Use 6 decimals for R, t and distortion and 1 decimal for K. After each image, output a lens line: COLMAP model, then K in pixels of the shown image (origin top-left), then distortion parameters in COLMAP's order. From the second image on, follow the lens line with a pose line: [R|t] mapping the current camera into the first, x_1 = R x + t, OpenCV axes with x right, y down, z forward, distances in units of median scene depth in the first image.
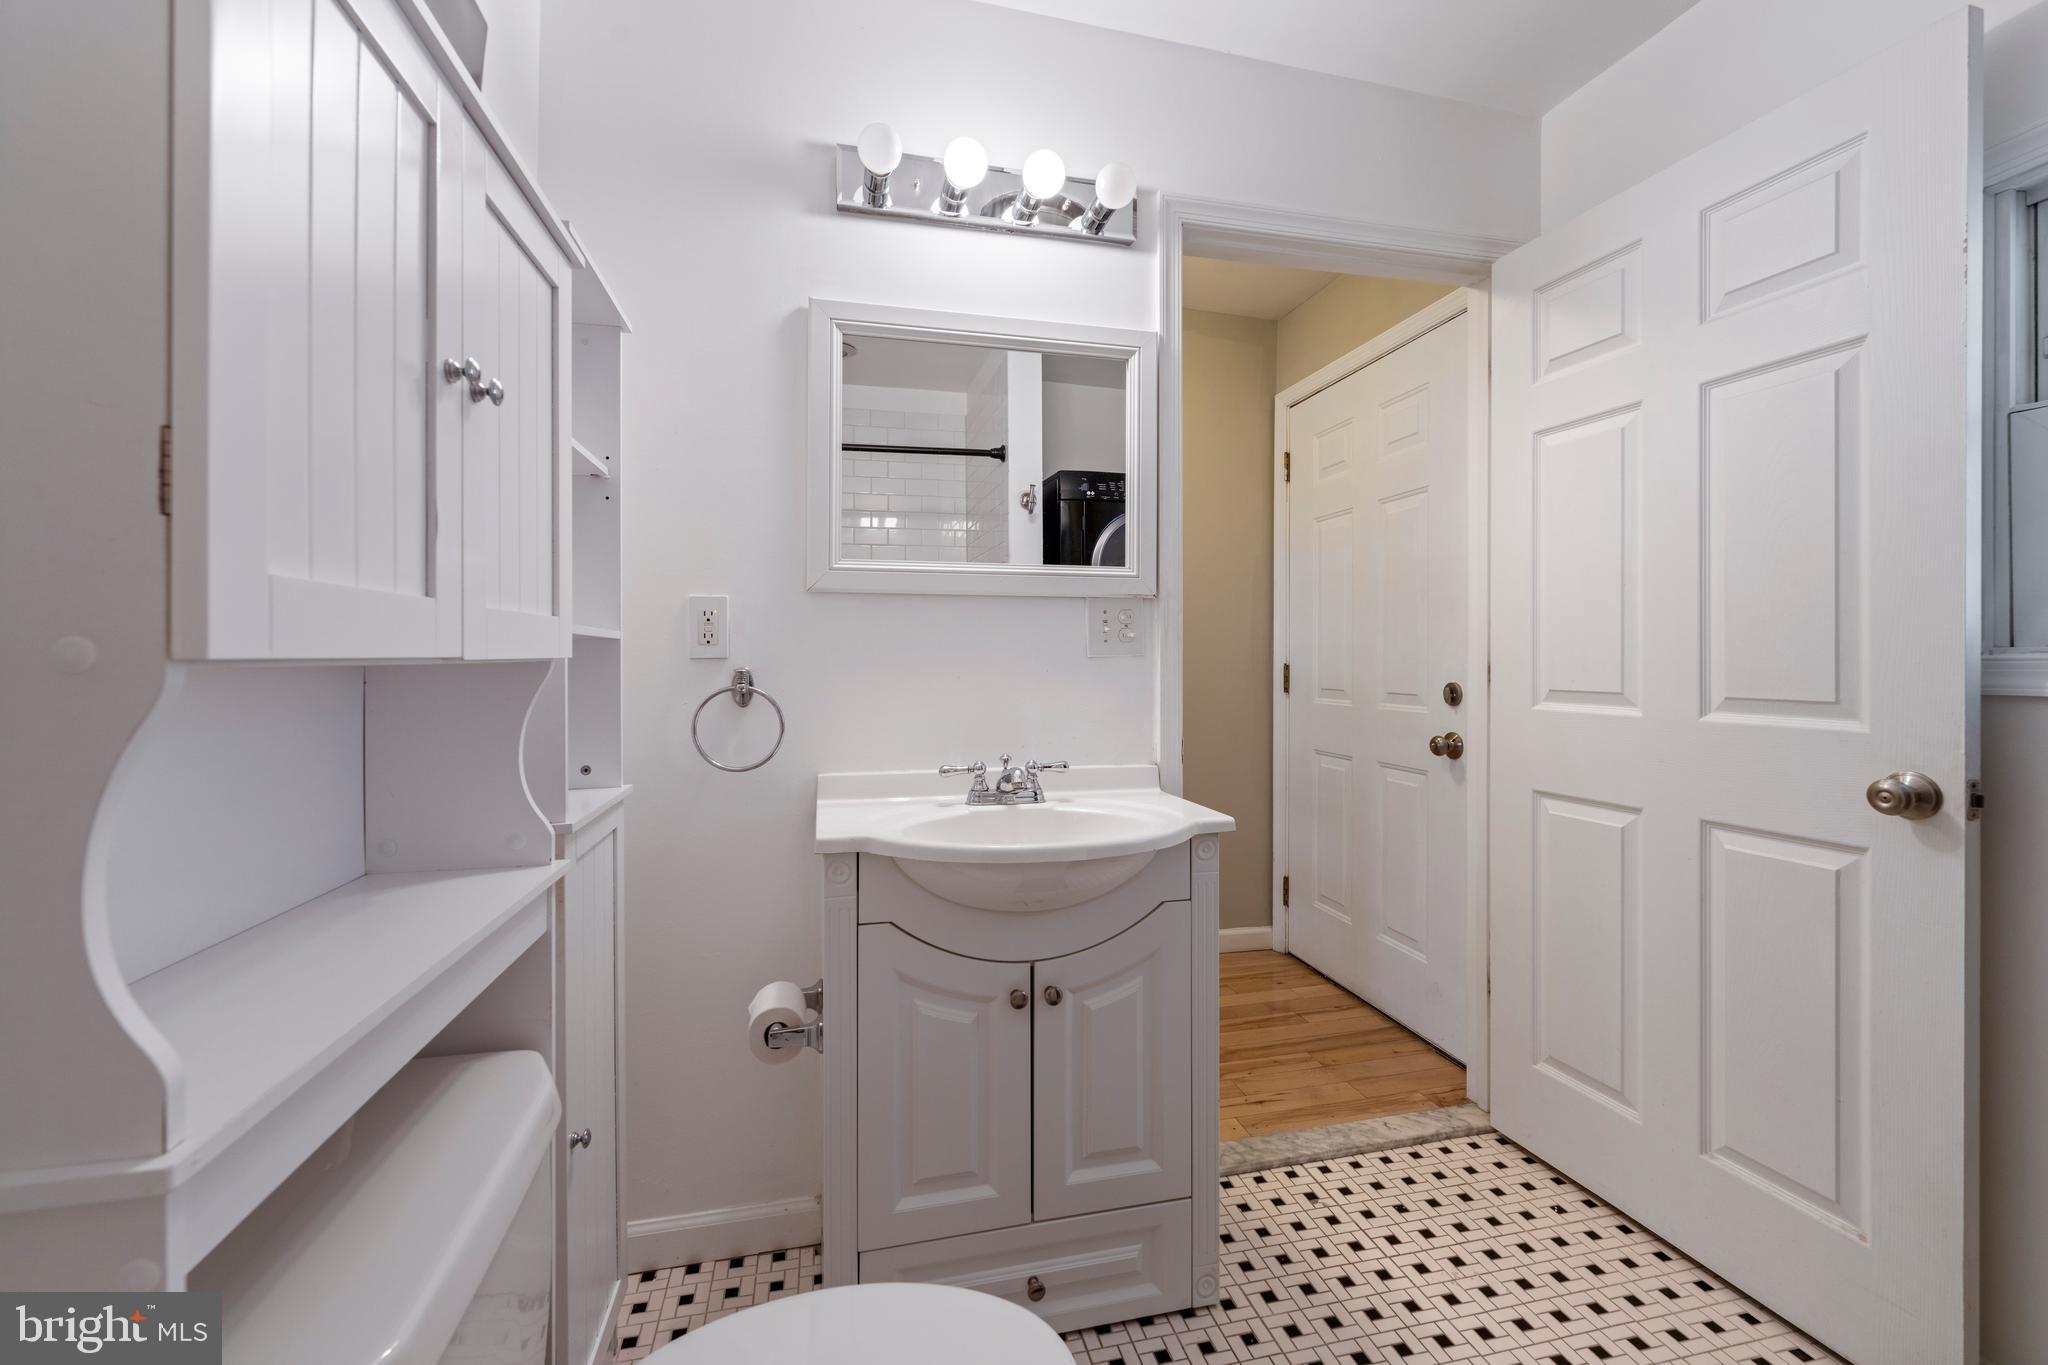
lens RADIAL K [[836.8, 0, 1026.4], [0, 836.8, 662.1], [0, 0, 1]] dist [0.001541, -0.000466]
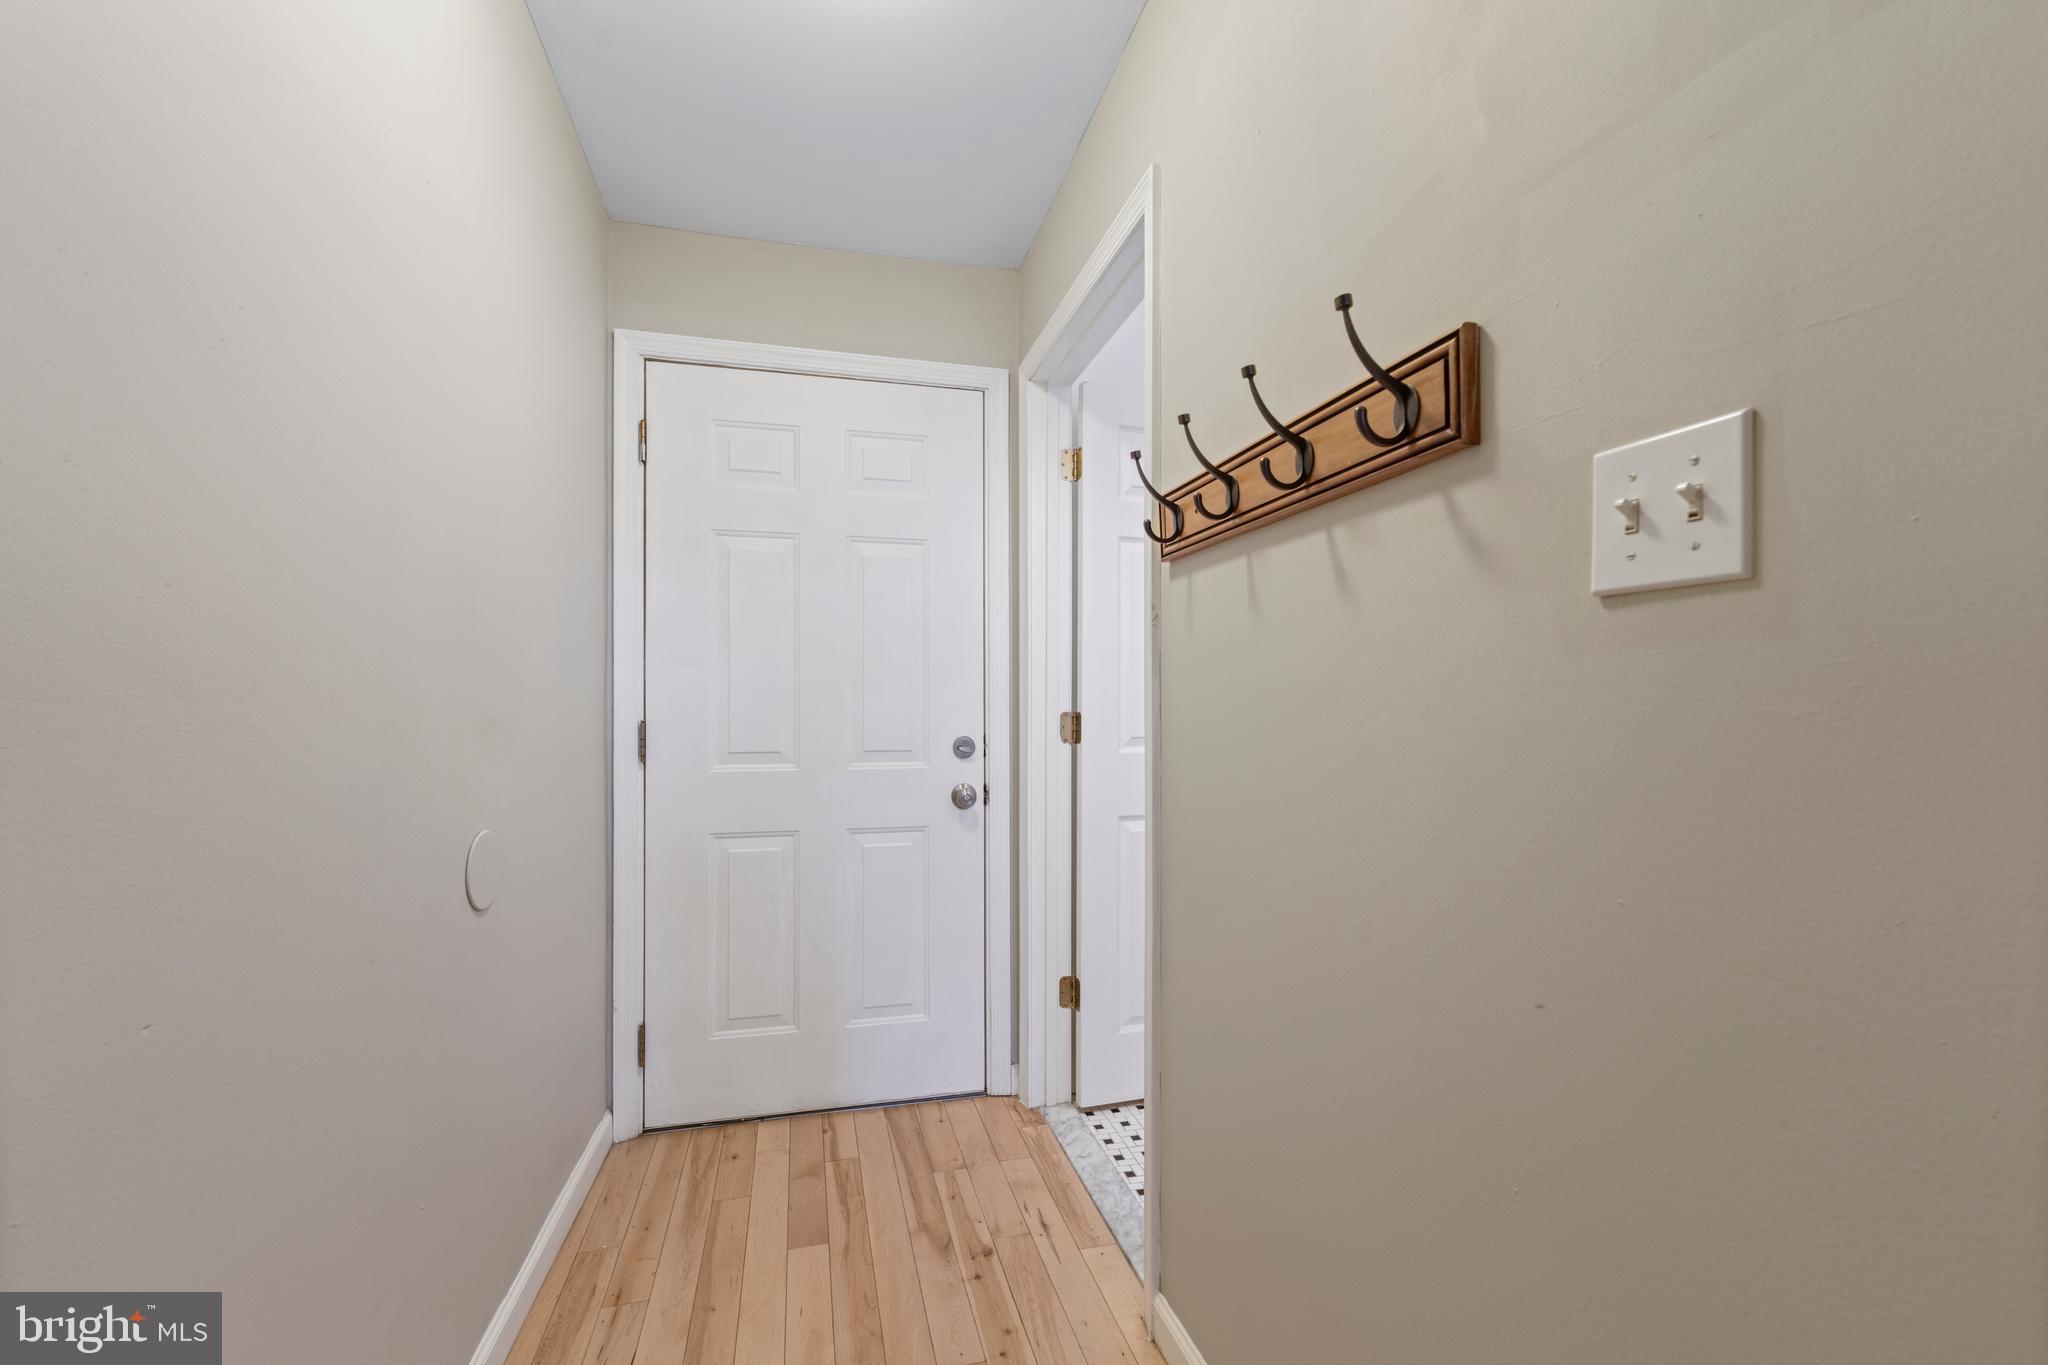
lens RADIAL K [[836.8, 0, 1023.7], [0, 836.8, 704.0], [0, 0, 1]] dist [0.001541, -0.000466]
pose [[-0.015741, 0.003718, 0.999869, -0.485750], [0.003687, 0.999987, -0.003660, -0.010540], [-0.999869, 0.003629, -0.015755, 0.846281]]
